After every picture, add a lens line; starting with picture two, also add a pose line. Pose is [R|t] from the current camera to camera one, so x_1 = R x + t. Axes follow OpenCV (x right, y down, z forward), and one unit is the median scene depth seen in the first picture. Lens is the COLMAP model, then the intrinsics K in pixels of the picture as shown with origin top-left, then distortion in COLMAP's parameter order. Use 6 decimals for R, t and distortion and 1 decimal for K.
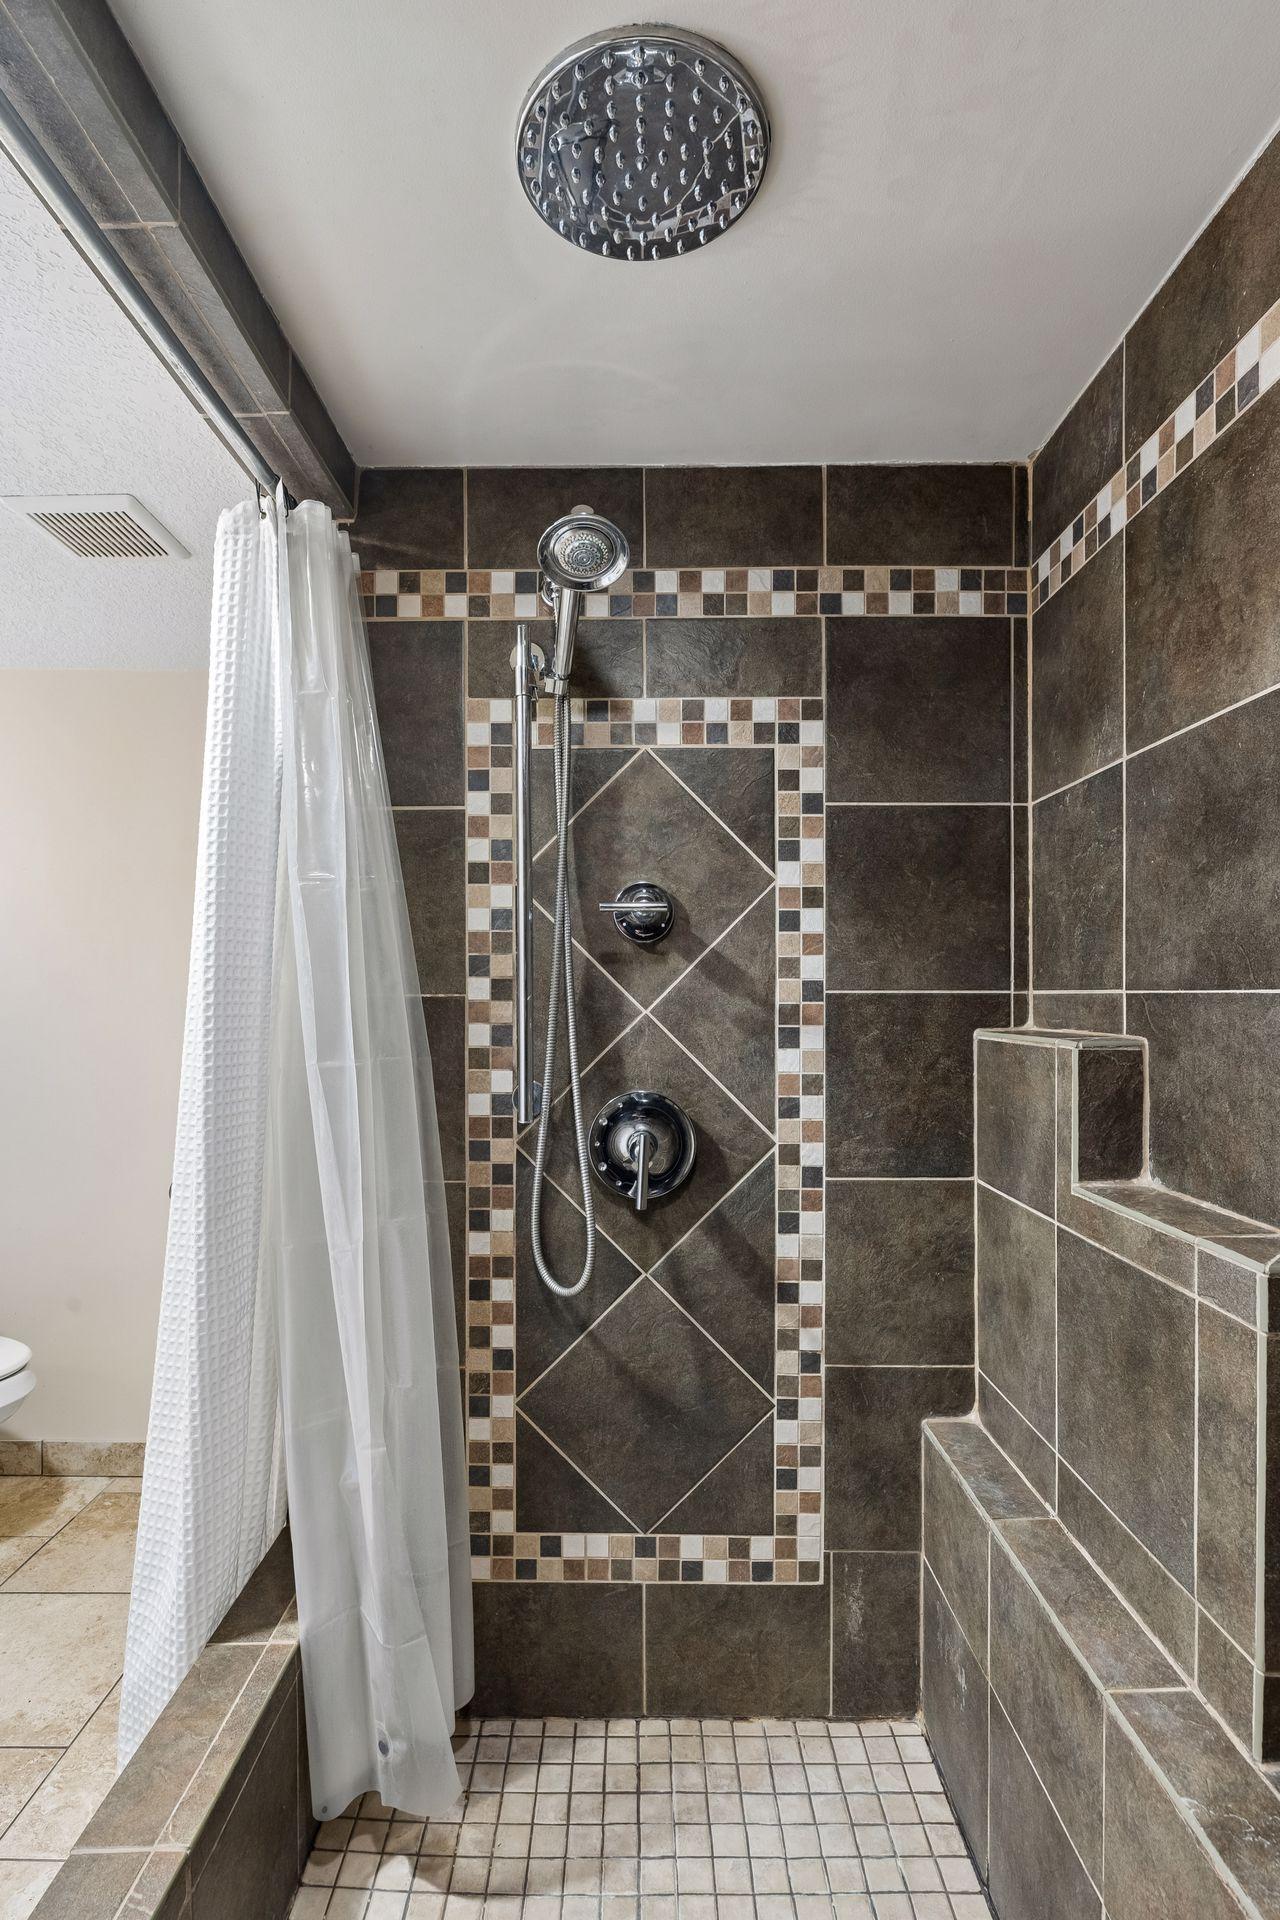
lens RADIAL K [[935.0, 0, 621.8], [0, 935.0, 1008.5], [0, 0, 1]] dist [-0.008570, -0.000219]
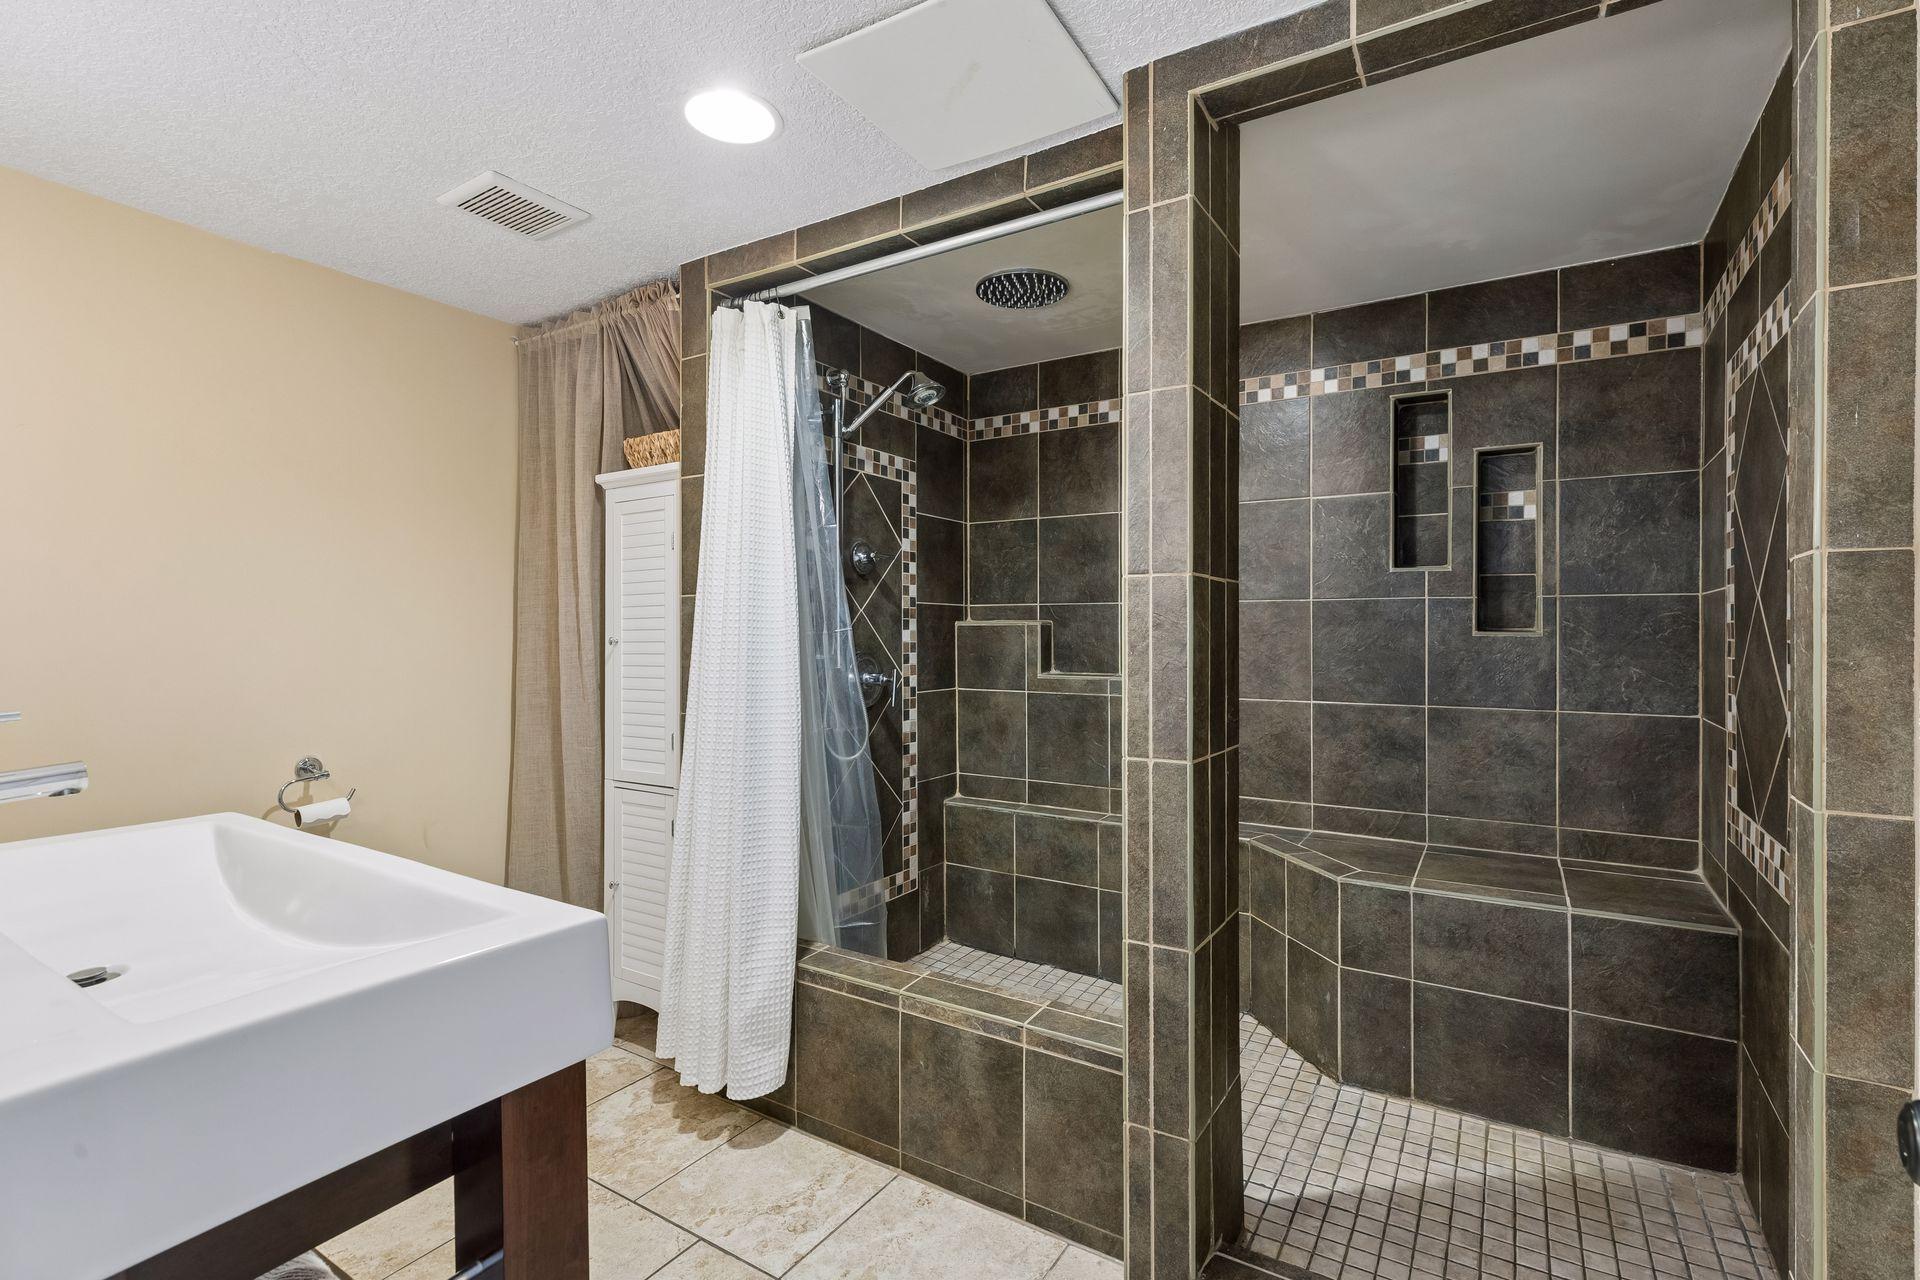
lens RADIAL K [[879.0, 0, 954.2], [0, 879.0, 634.8], [0, 0, 1]] dist [0.000983, -0.000002]
pose [[0.522646, -0.002545, 0.852546, -1.410655], [0.009504, 0.999951, -0.002841, 0.060376], [-0.852497, 0.009587, 0.522645, -0.097233]]
